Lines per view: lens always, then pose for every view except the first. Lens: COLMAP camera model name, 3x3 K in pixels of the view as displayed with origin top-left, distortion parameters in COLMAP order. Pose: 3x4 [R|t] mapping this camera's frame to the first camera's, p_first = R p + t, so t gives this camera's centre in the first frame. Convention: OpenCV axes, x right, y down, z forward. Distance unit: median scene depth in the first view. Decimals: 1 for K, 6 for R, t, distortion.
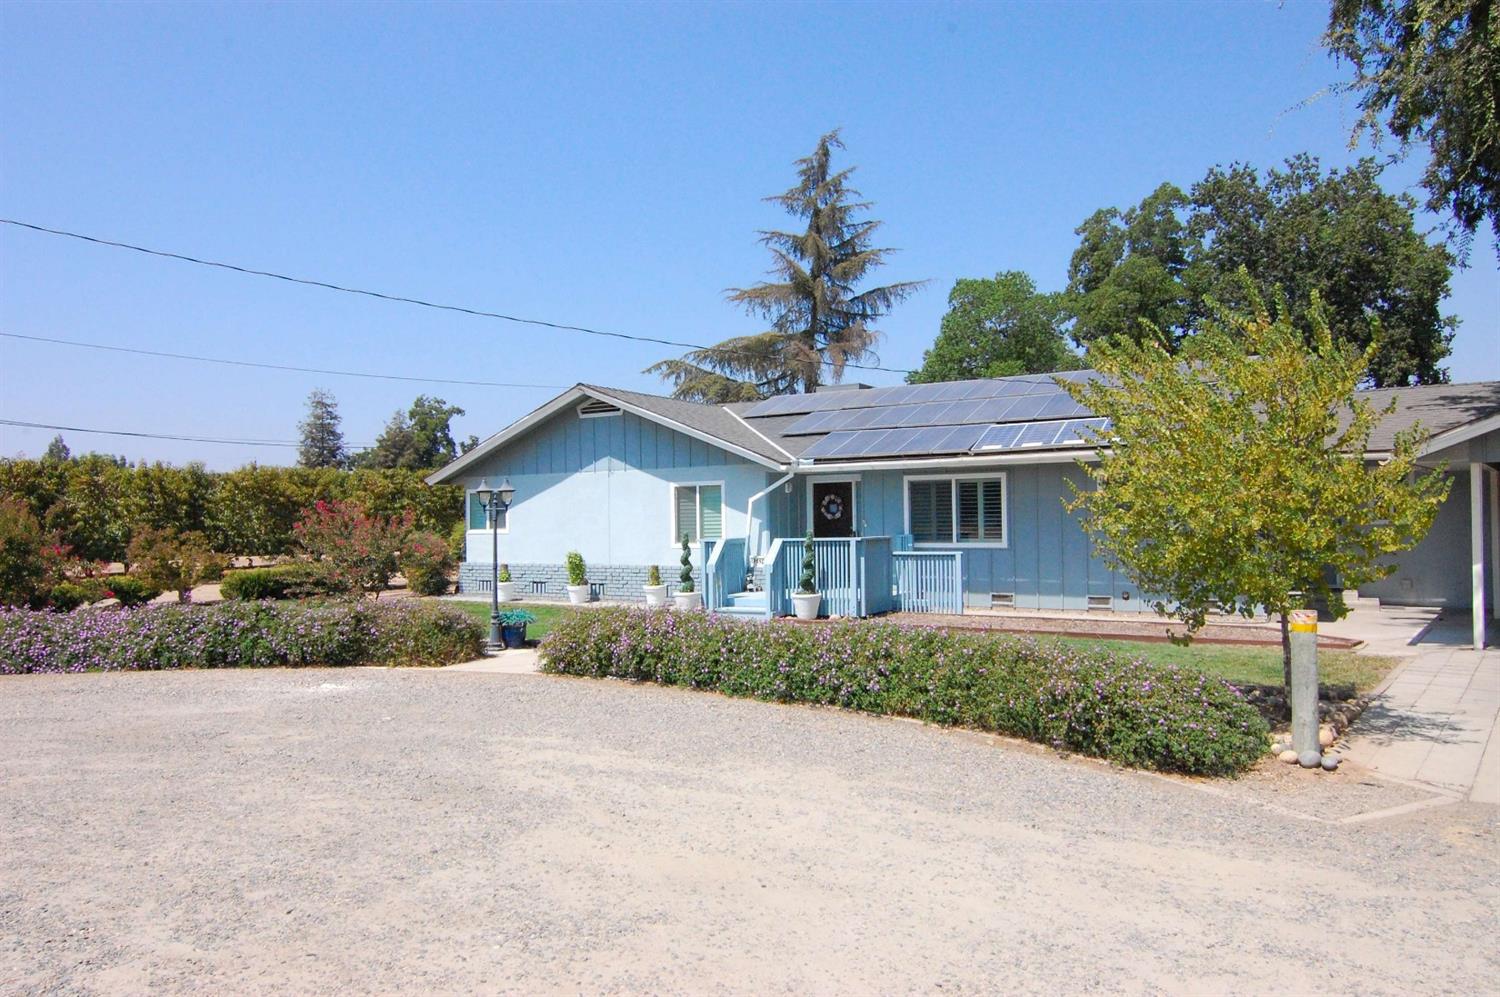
lens RADIAL K [[1000.6, 0, 750.0], [0, 1000.6, 498.5], [0, 0, 1]] dist [0.004616, 0.000868]
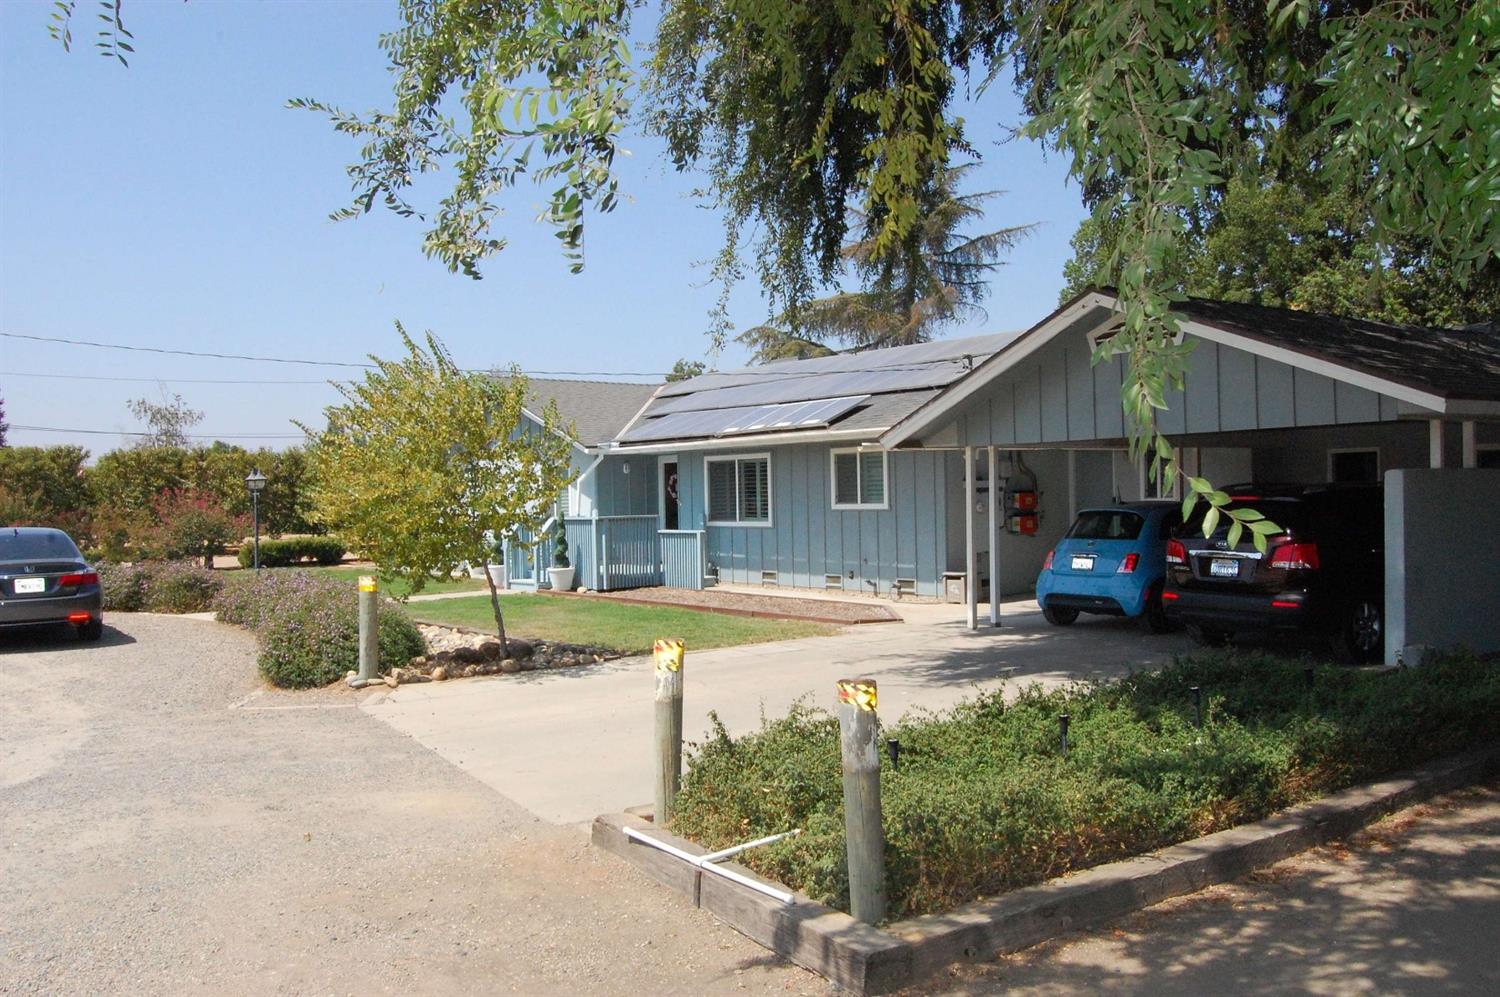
lens RADIAL K [[1161.5, 0, 750.0], [0, 1161.5, 498.5], [0, 0, 1]] dist [-0.086566, 0.001215]
pose [[0.951168, -0.002226, -0.308665, 0.525142], [0.011014, 0.999582, 0.026731, -0.009857], [0.308476, -0.028826, 0.950795, -0.114136]]
